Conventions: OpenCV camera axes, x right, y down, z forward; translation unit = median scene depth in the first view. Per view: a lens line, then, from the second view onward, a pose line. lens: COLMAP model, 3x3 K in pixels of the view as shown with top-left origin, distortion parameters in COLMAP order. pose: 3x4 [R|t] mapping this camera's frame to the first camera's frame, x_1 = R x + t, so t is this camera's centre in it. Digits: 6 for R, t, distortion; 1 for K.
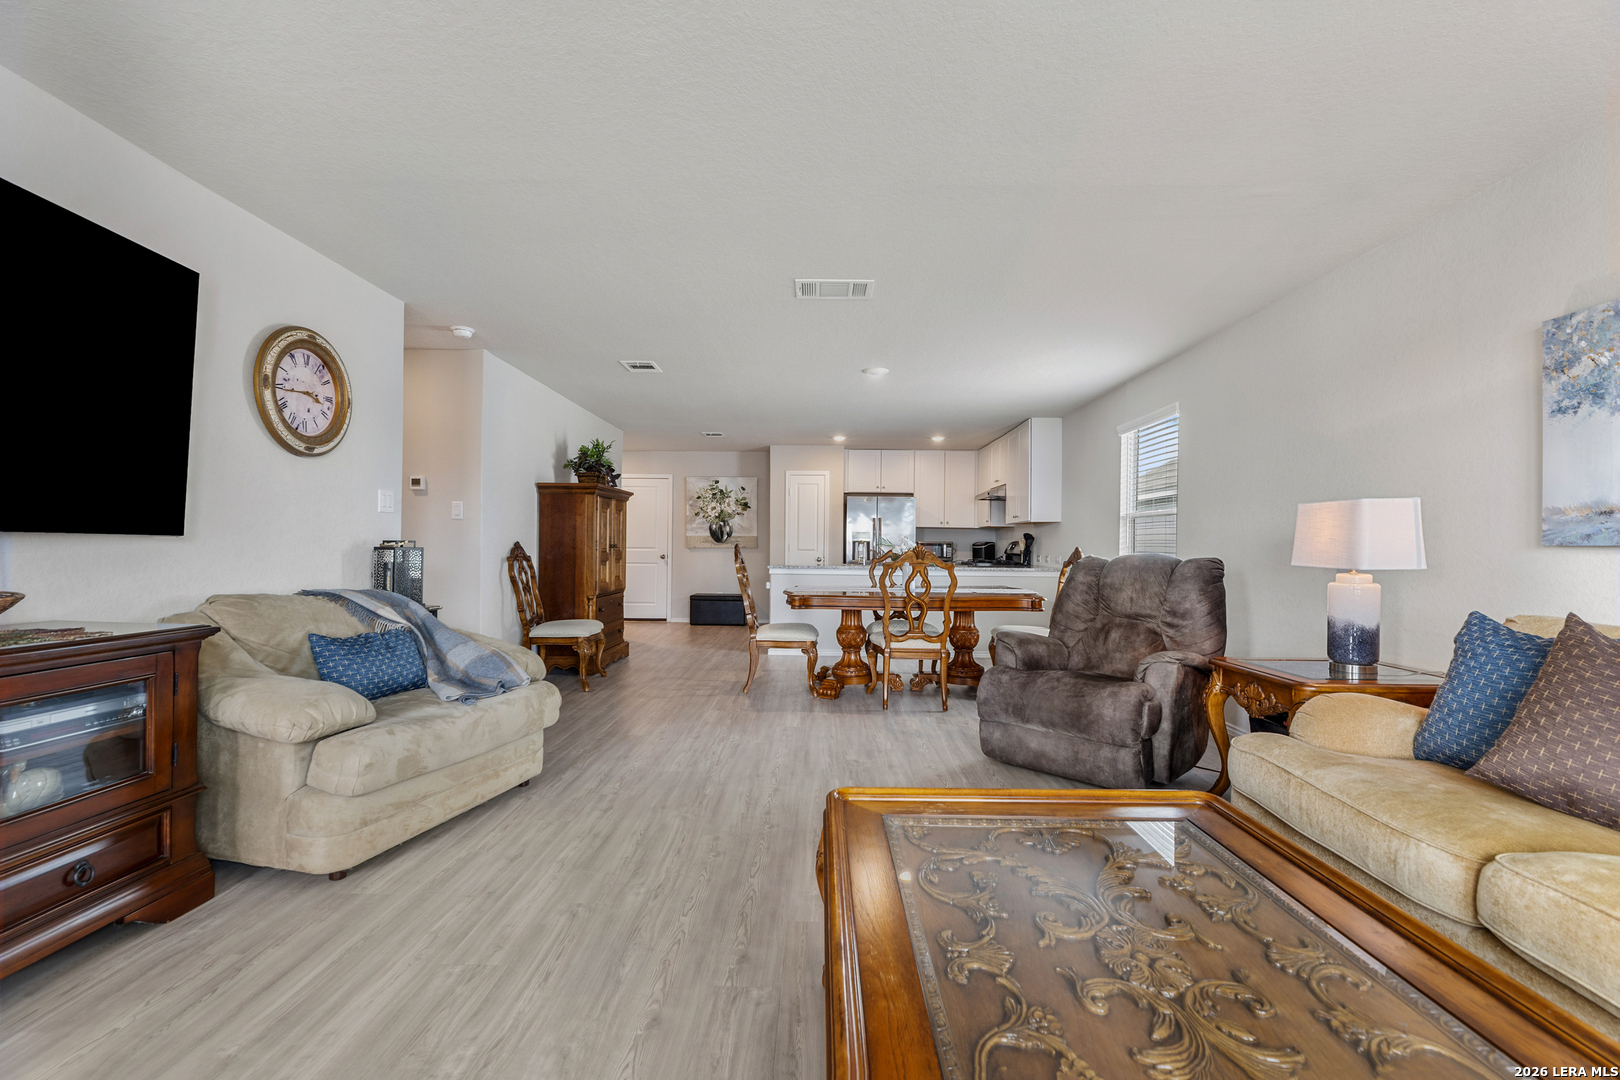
lens RADIAL K [[678.6, 0, 807.3], [0, 678.6, 549.3], [0, 0, 1]] dist [-0.001033, -0.000389]
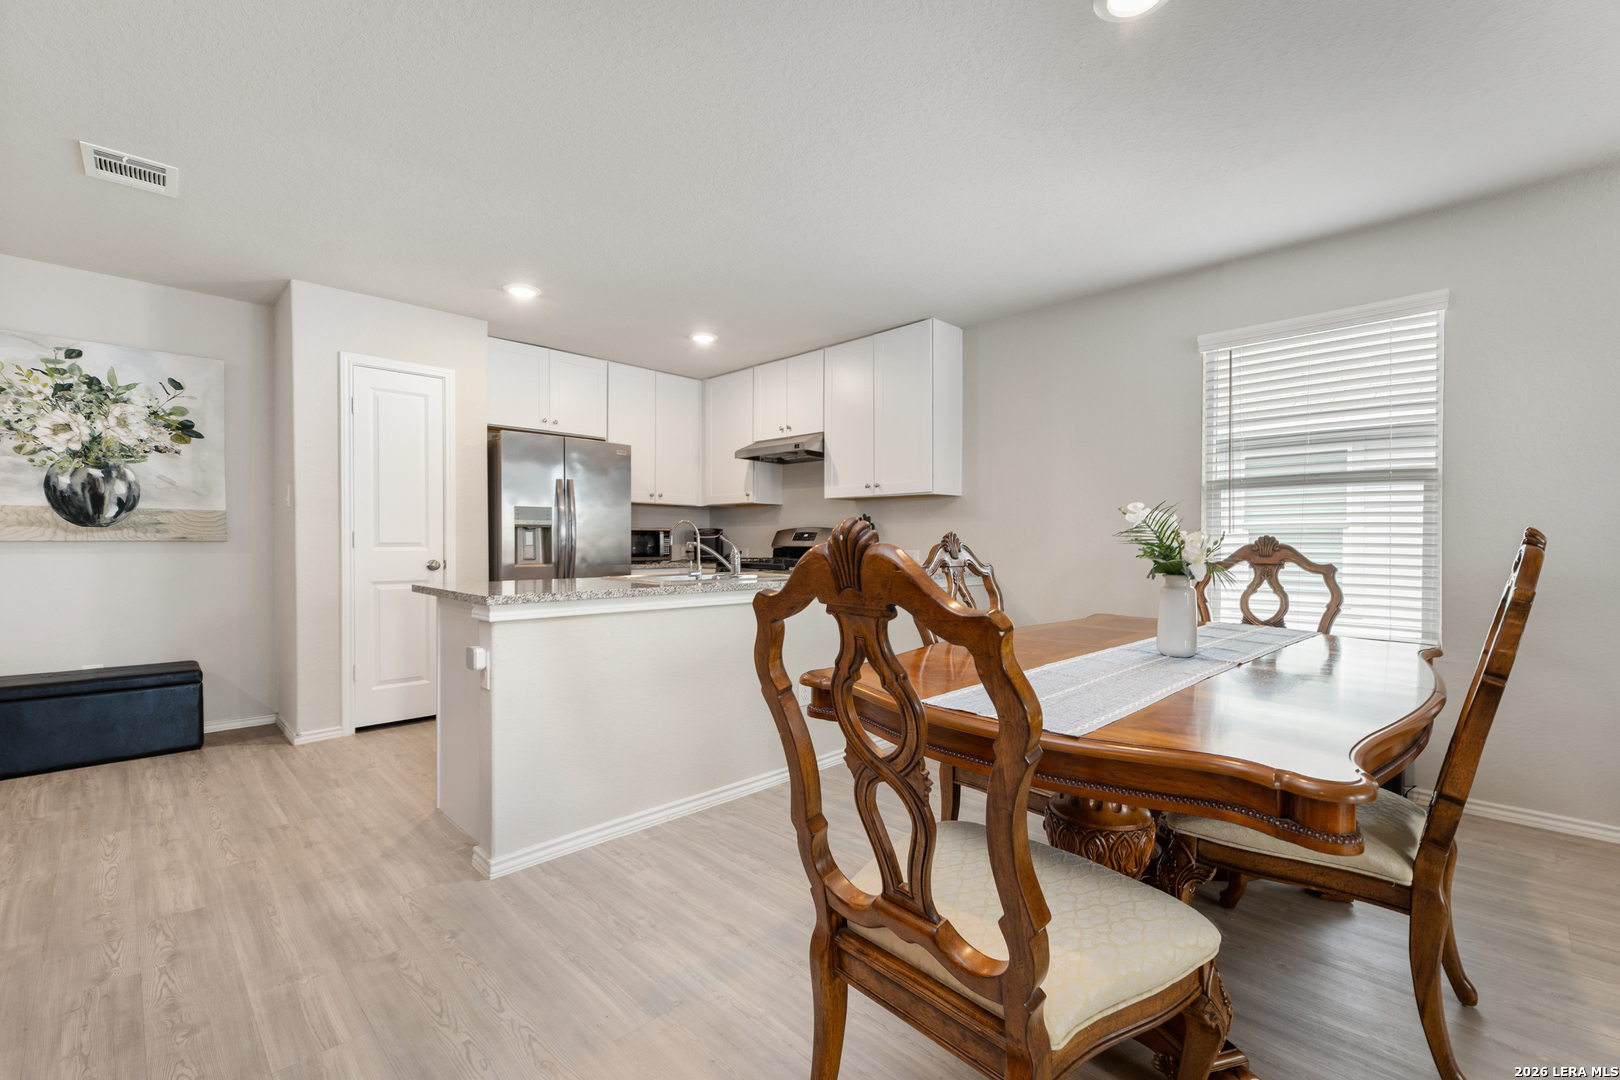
lens RADIAL K [[678.6, 0, 816.4], [0, 678.6, 551.5], [0, 0, 1]] dist [-0.001033, -0.000389]
pose [[0.686748, -0.017873, 0.726675, -0.133963], [0.005005, 0.999790, 0.019860, -0.001934], [-0.726878, -0.010002, 0.686694, 0.511168]]
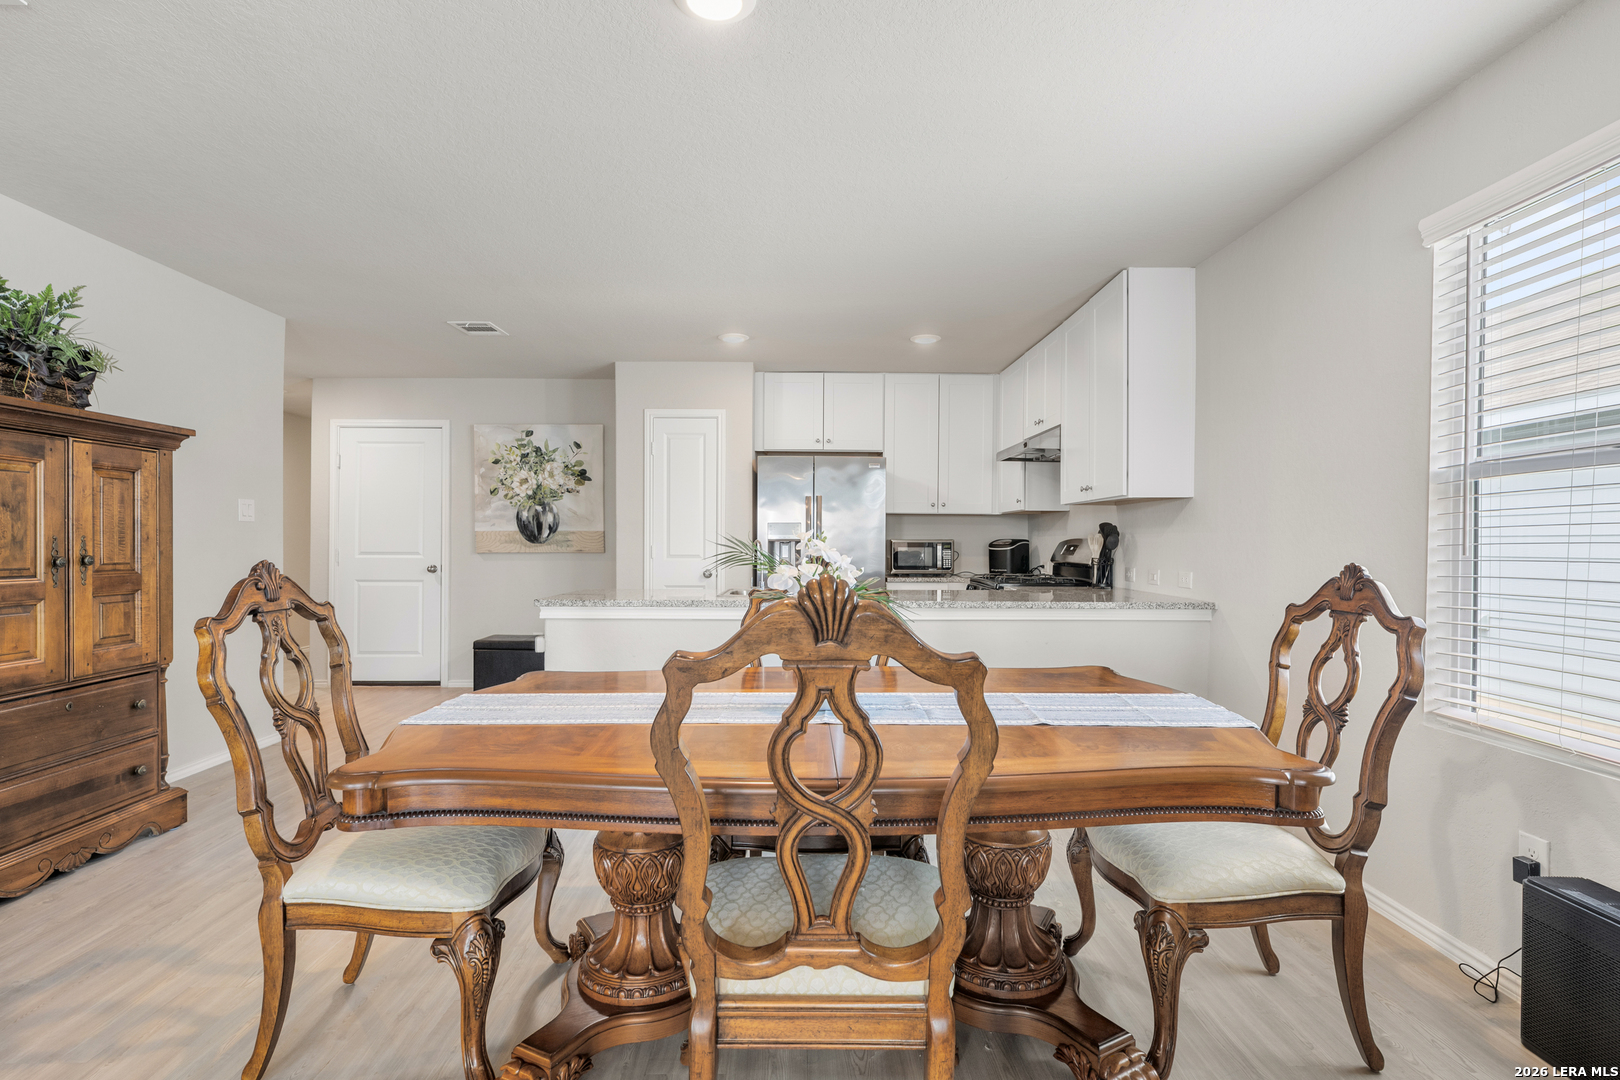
lens RADIAL K [[784.4, 0, 819.9], [0, 784.4, 549.0], [0, 0, 1]] dist [-0.002370, 0.001575]
pose [[0.998732, -0.006717, 0.049893, 0.075192], [0.006331, 0.999949, 0.007890, -0.009222], [-0.049944, -0.007564, 0.998723, 0.373831]]
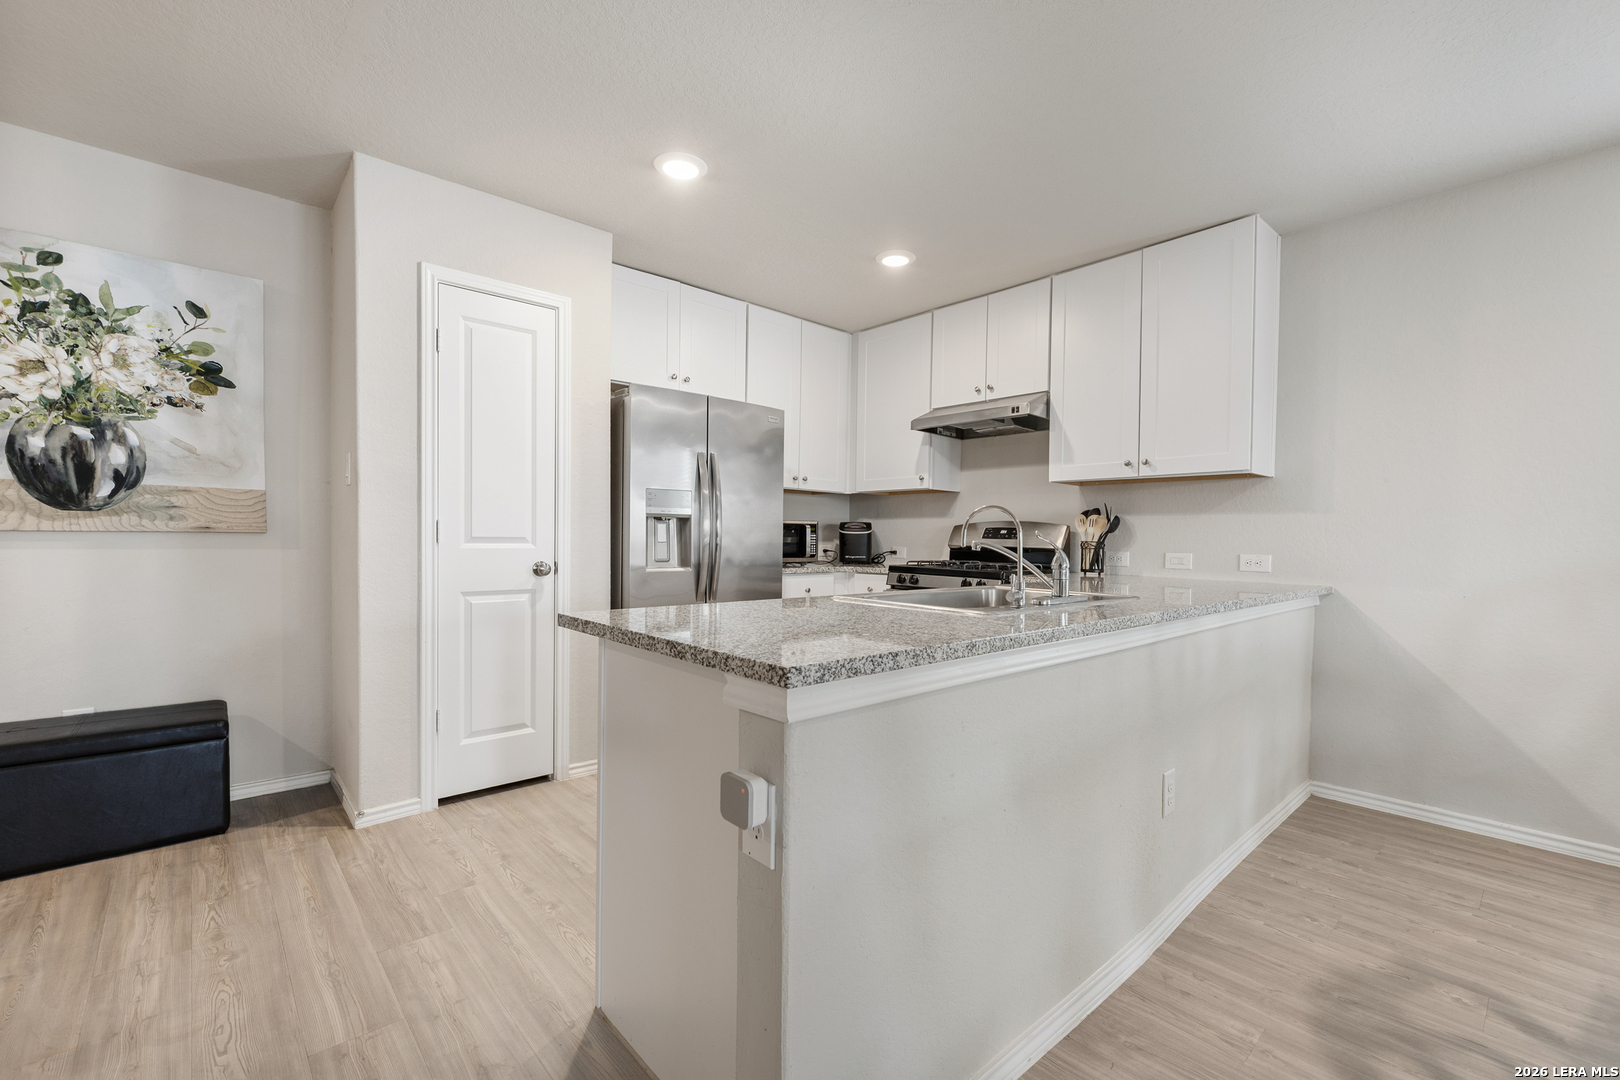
lens RADIAL K [[678.6, 0, 817.7], [0, 678.6, 552.7], [0, 0, 1]] dist [-0.001033, -0.000389]
pose [[0.726674, -0.016052, 0.686795, -0.108434], [-0.003837, 0.999617, 0.027423, -0.002217], [-0.686972, -0.022563, 0.726334, 0.677732]]
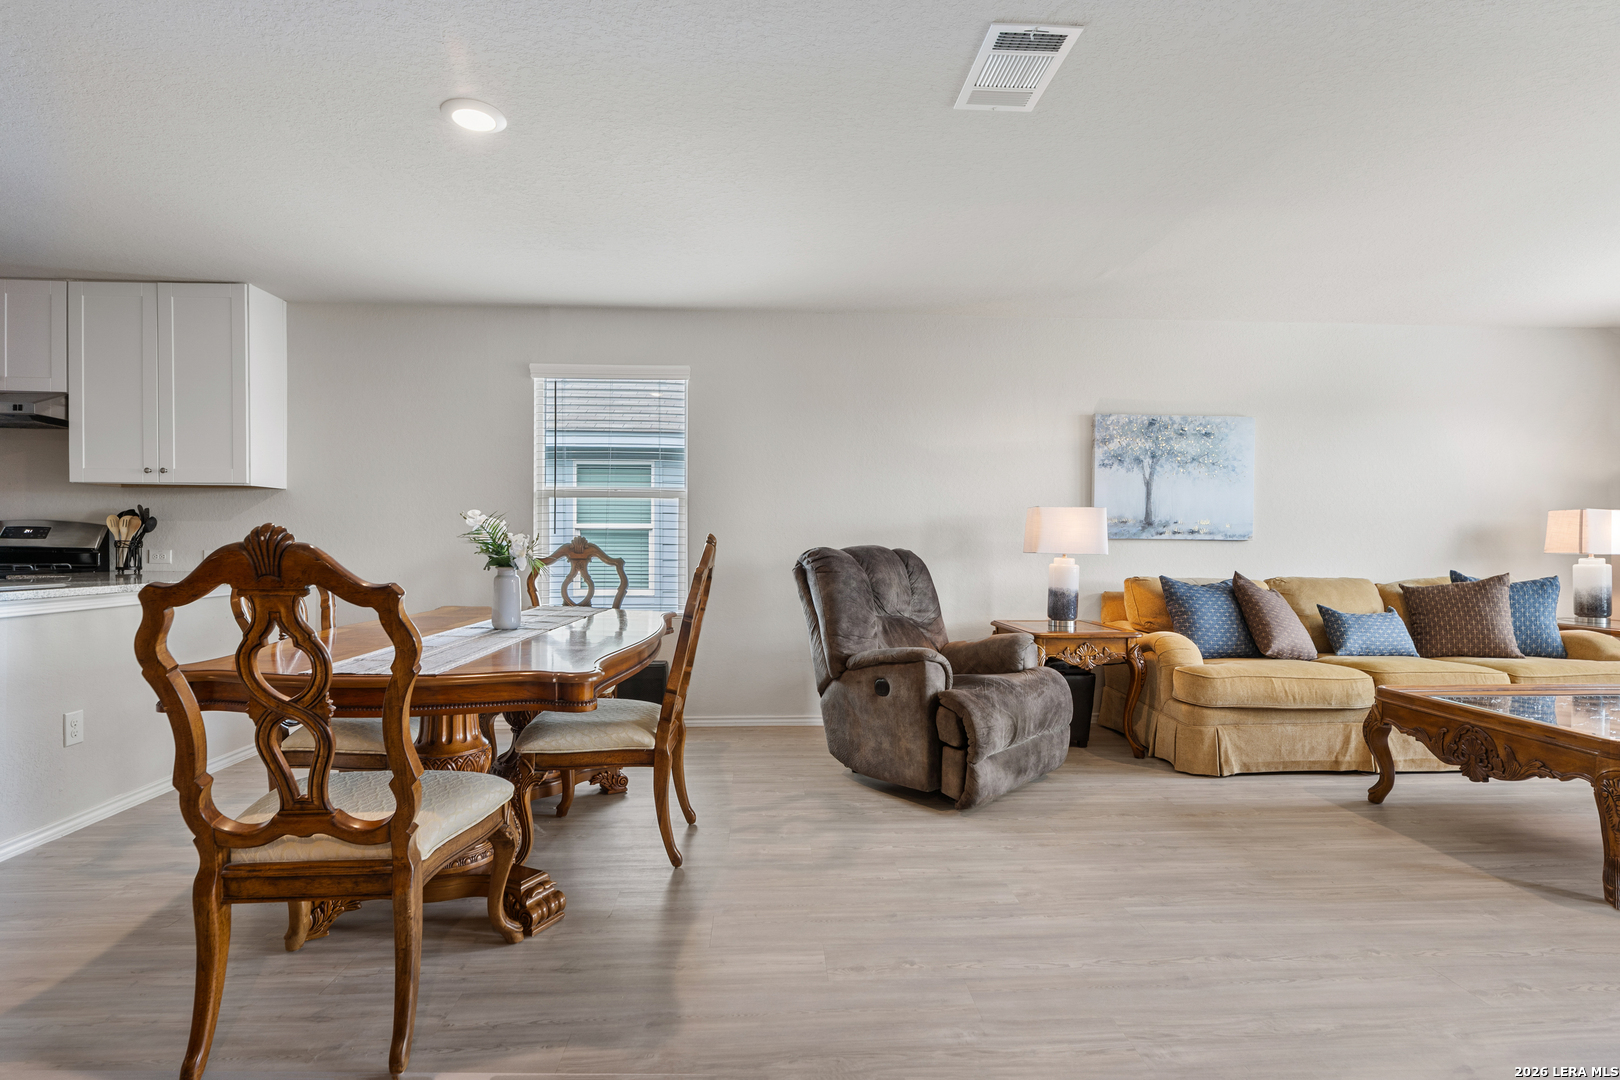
lens RADIAL K [[784.4, 0, 809.6], [0, 784.4, 550.9], [0, 0, 1]] dist [-0.002370, 0.001575]
pose [[-0.074693, -0.020850, 0.996989, -0.231873], [-0.002612, 0.999782, 0.020713, -0.003384], [-0.997203, -0.001057, -0.074731, 0.475391]]
